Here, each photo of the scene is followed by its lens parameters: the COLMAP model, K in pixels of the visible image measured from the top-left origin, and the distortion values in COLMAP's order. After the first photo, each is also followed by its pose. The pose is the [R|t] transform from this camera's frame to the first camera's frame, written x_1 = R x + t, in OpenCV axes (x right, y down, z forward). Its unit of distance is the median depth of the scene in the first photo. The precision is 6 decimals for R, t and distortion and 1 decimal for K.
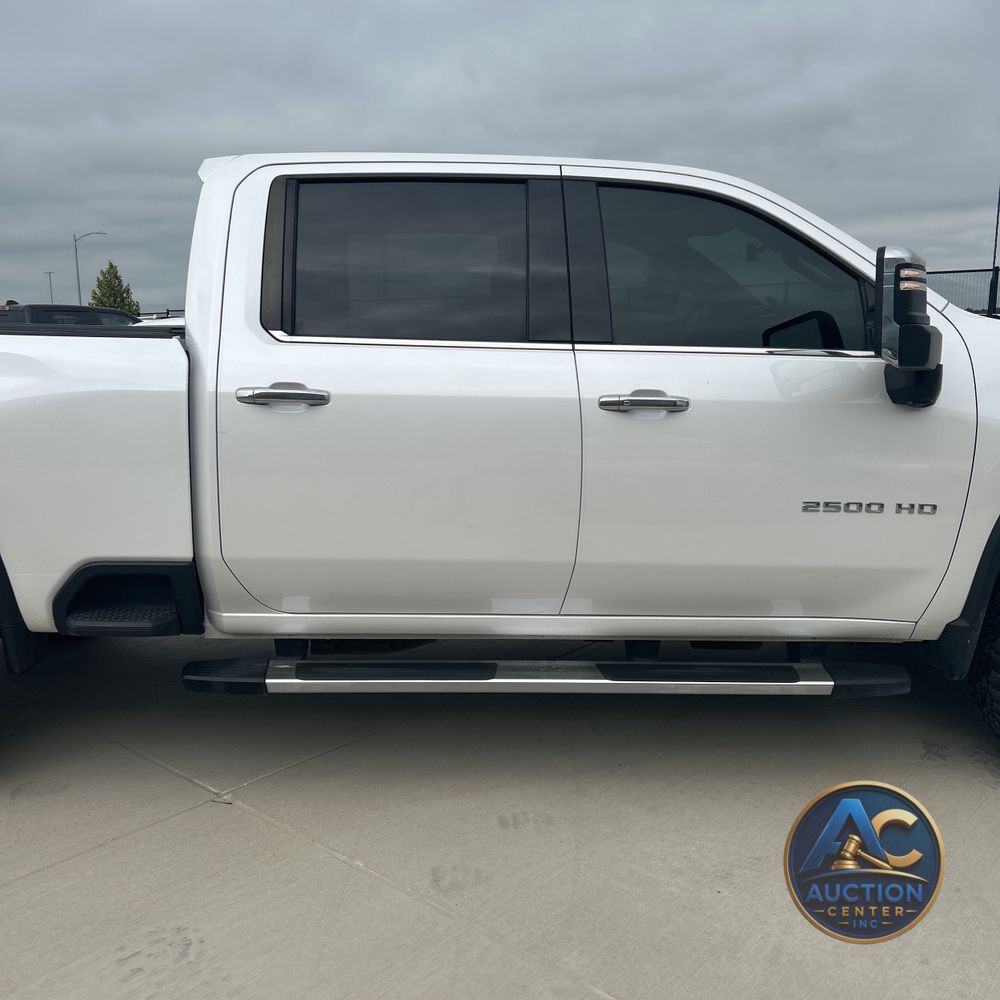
lens RADIAL K [[1006.4, 0, 486.7], [0, 1006.4, 509.6], [0, 0, 1]] dist [0.092581, -0.171380]
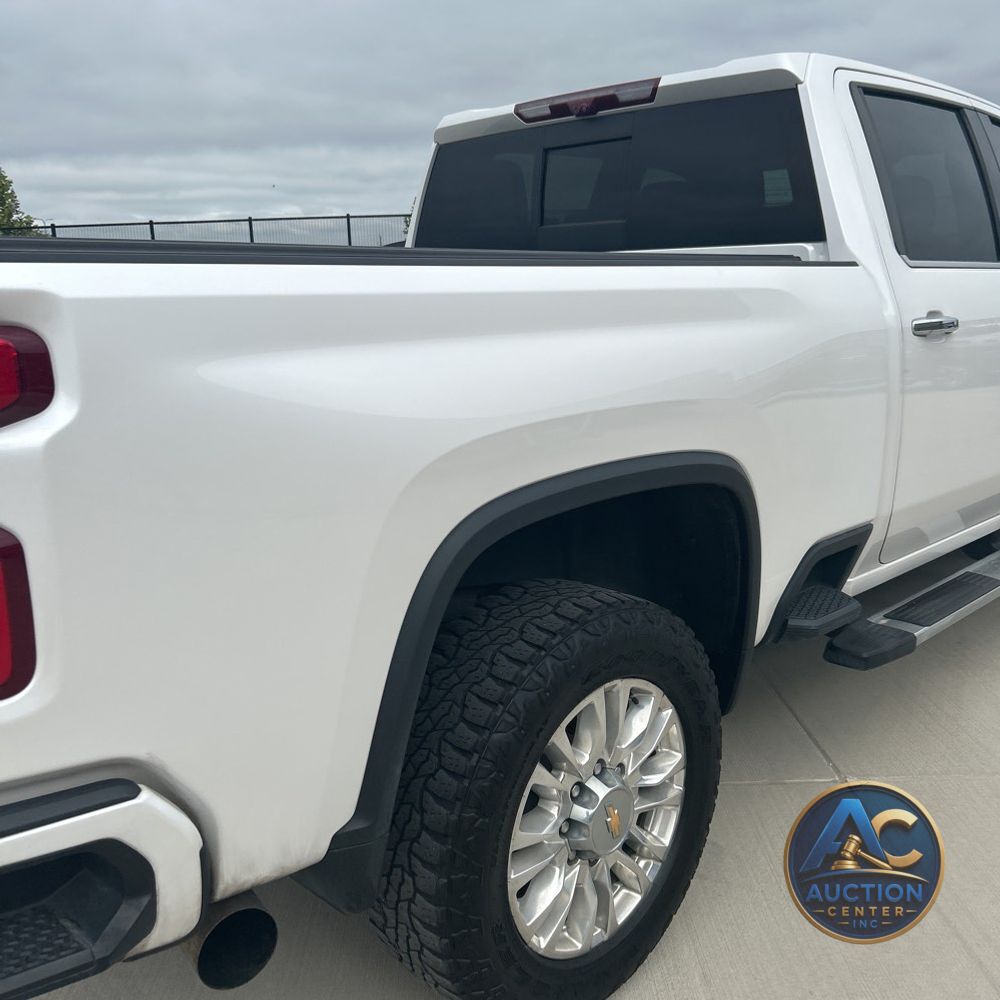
lens RADIAL K [[1000.3, 0, 488.5], [0, 1000.3, 495.5], [0, 0, 1]] dist [0.077762, -0.156767]
pose [[0.735639, -0.165976, 0.656725, -1.088630], [0.140750, 0.985809, 0.091484, -0.097071], [-0.662590, 0.025135, 0.748561, 0.561763]]
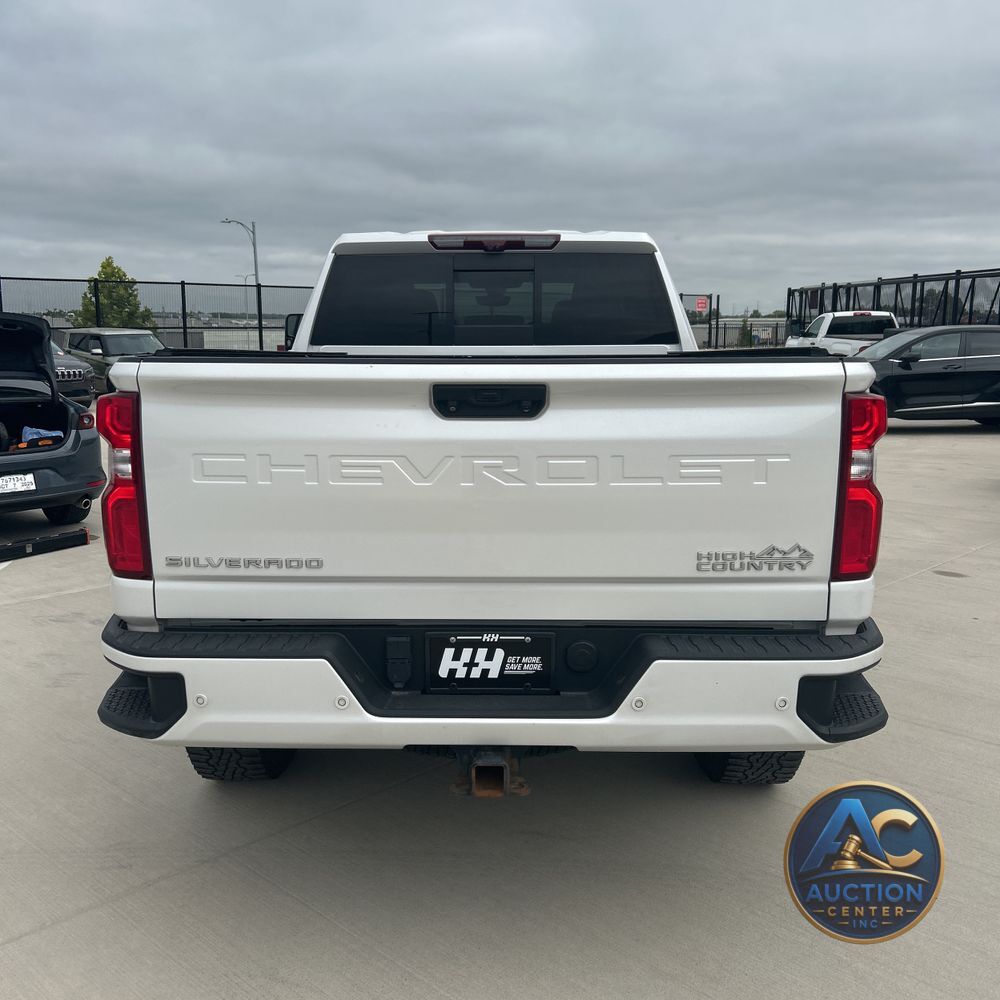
lens RADIAL K [[992.7, 0, 487.8], [0, 992.7, 512.2], [0, 0, 1]] dist [0.105813, -0.180247]
pose [[0.042811, -0.175644, 0.983522, -1.771326], [0.173459, 0.970781, 0.165818, -0.241323], [-0.983910, 0.163502, 0.072027, 1.210883]]
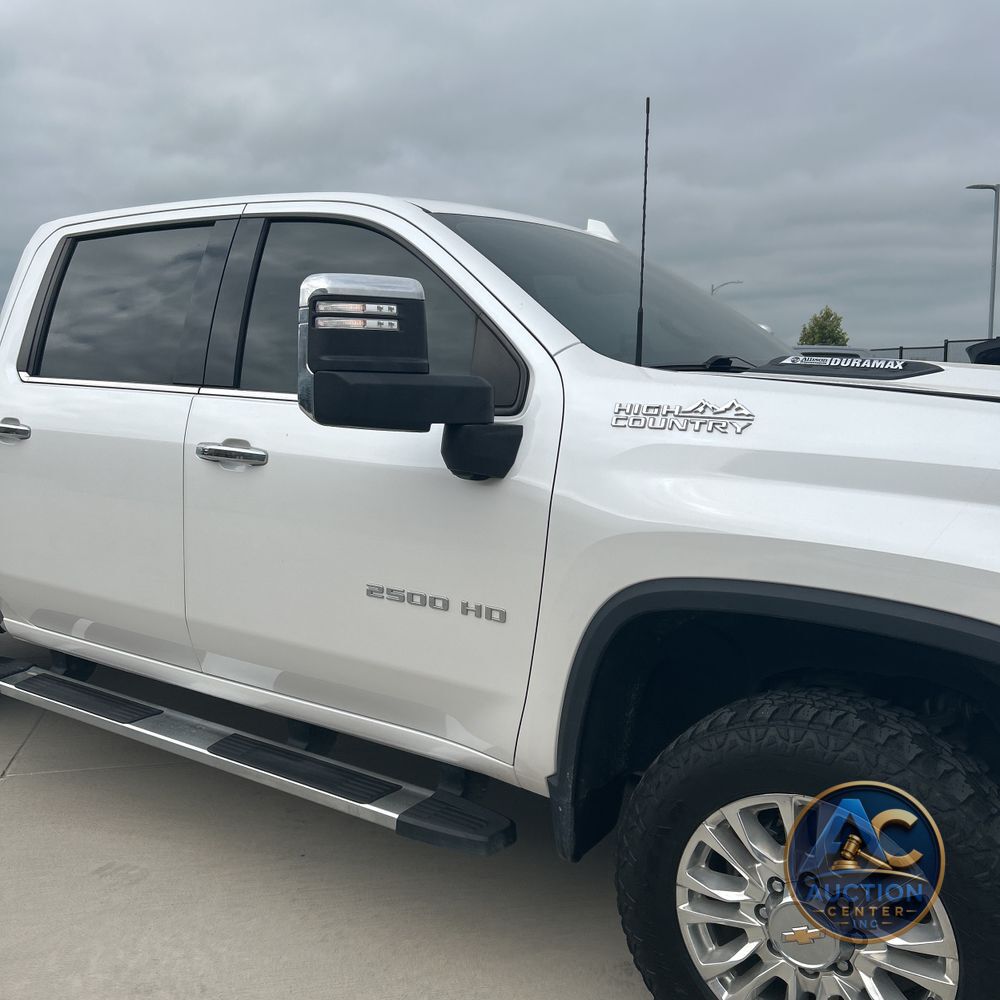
lens RADIAL K [[1006.4, 0, 486.7], [0, 1006.4, 509.6], [0, 0, 1]] dist [0.092581, -0.171380]
pose [[0.802607, 0.086119, -0.590258, 0.866555], [-0.111530, 0.993739, -0.006667, -0.072915], [0.585988, 0.071183, 0.807187, 0.389570]]
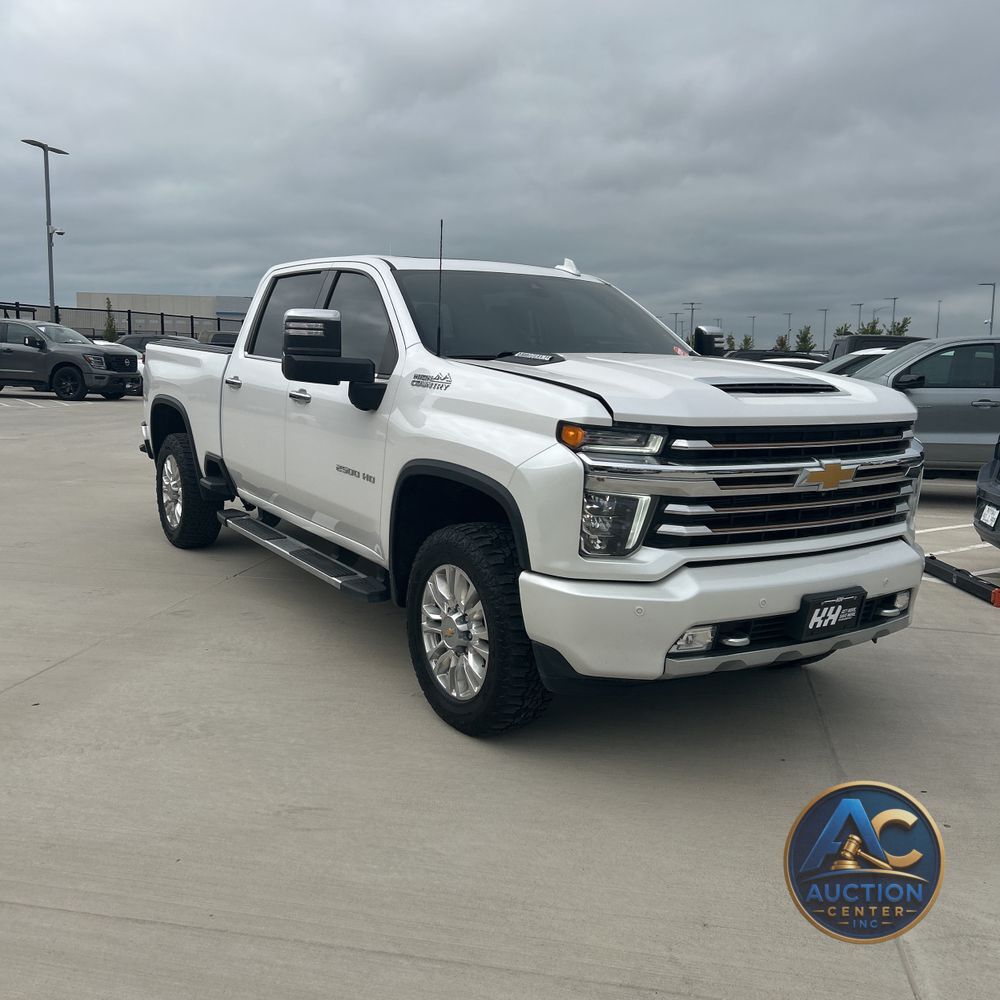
lens RADIAL K [[1006.4, 0, 486.7], [0, 1006.4, 509.6], [0, 0, 1]] dist [0.092581, -0.171380]
pose [[0.489951, 0.151478, -0.858489, 1.808737], [-0.178317, 0.981380, 0.071394, -0.093437], [0.853318, 0.118104, 0.507839, 0.397112]]
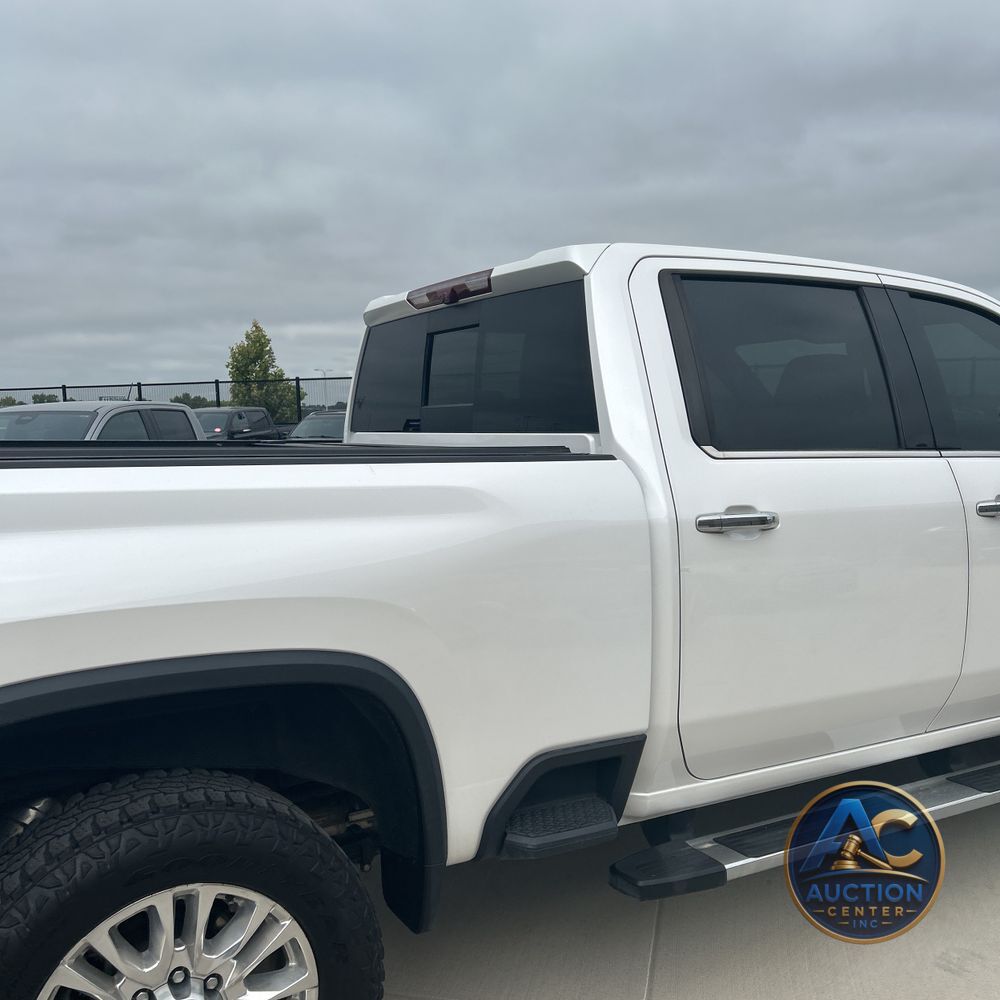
lens RADIAL K [[1006.4, 0, 486.7], [0, 1006.4, 509.6], [0, 0, 1]] dist [0.092581, -0.171380]
pose [[0.879287, -0.053780, 0.473246, -0.761940], [0.095982, 0.993228, -0.065463, -0.083335], [-0.466521, 0.102984, 0.878494, 0.334247]]
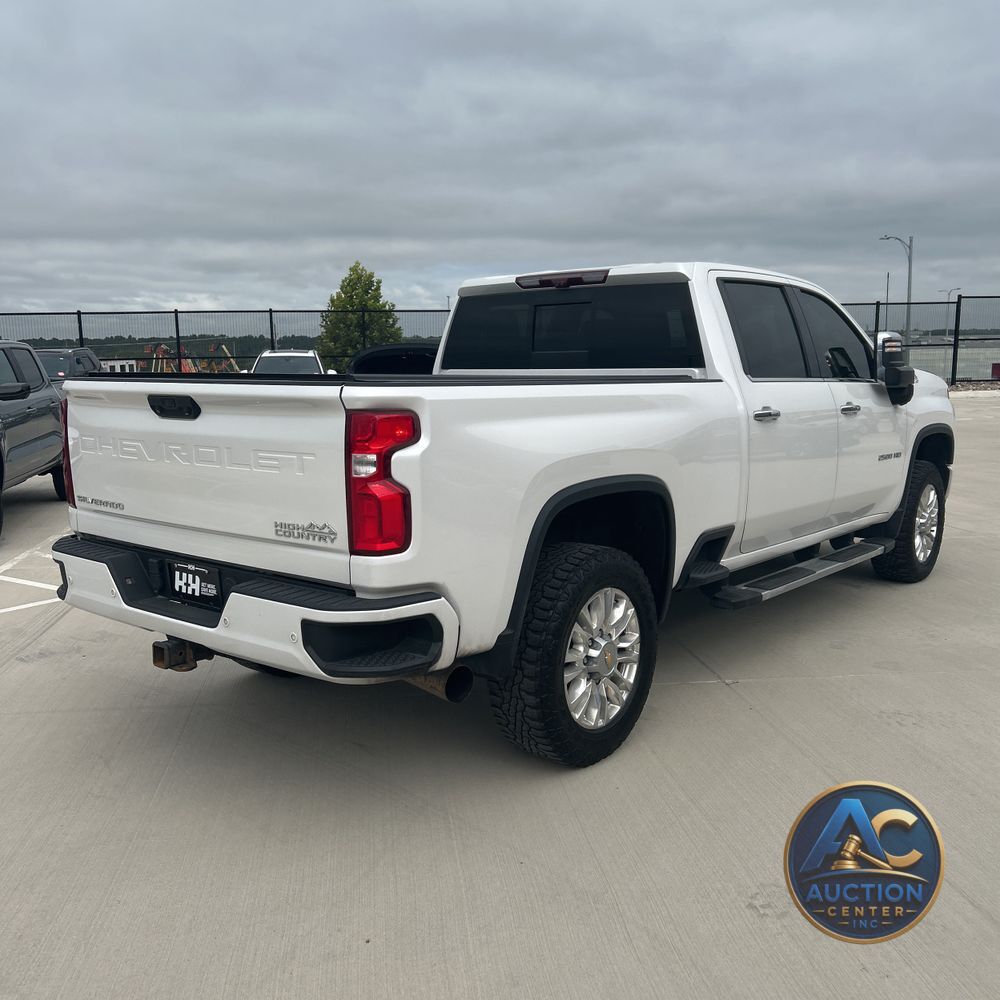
lens RADIAL K [[1006.4, 0, 486.7], [0, 1006.4, 509.6], [0, 0, 1]] dist [0.092581, -0.171380]
pose [[0.661557, -0.118337, 0.740499, -1.659169], [0.139018, 0.989707, 0.033964, -0.075888], [-0.736896, 0.080474, 0.671199, 0.239986]]
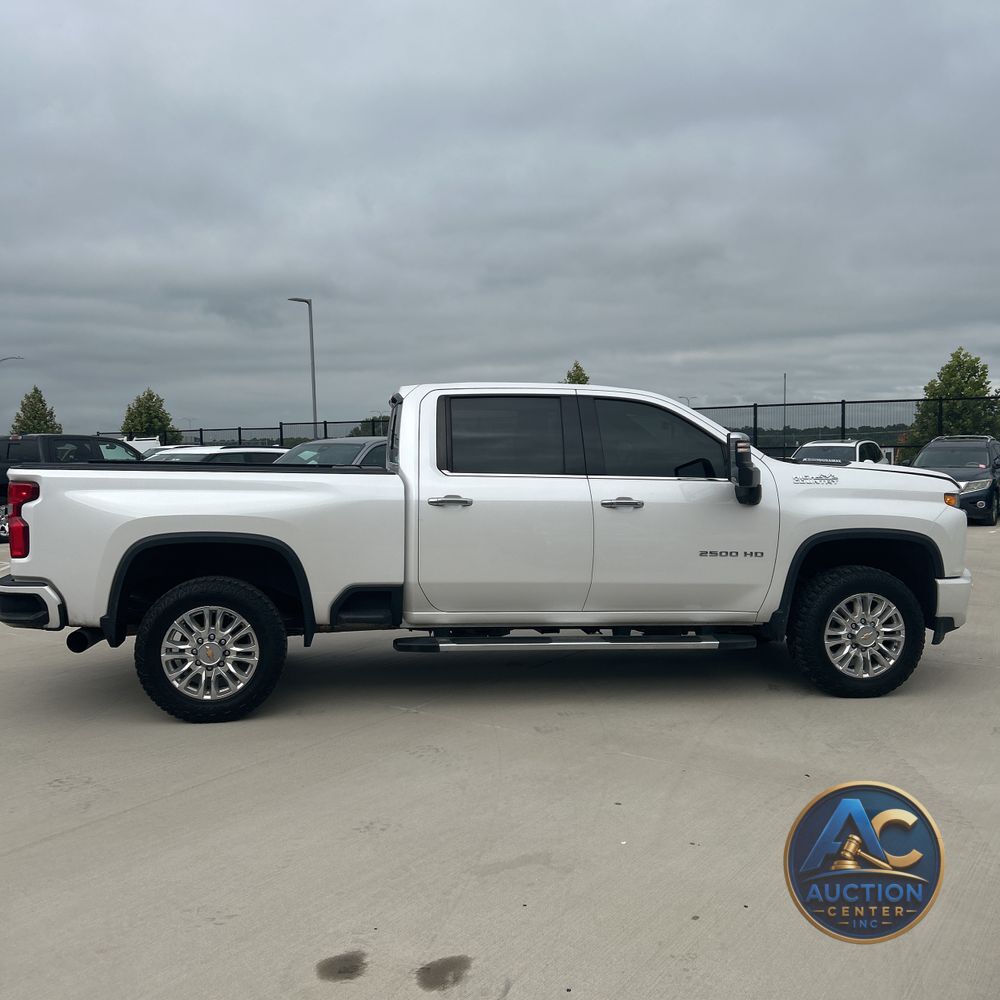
lens RADIAL K [[1006.4, 0, 486.7], [0, 1006.4, 509.6], [0, 0, 1]] dist [0.092581, -0.171380]
pose [[0.994770, -0.009111, 0.101735, -0.322598], [0.020614, 0.993428, -0.112591, 0.129396], [-0.100040, 0.114099, 0.988420, -0.982365]]
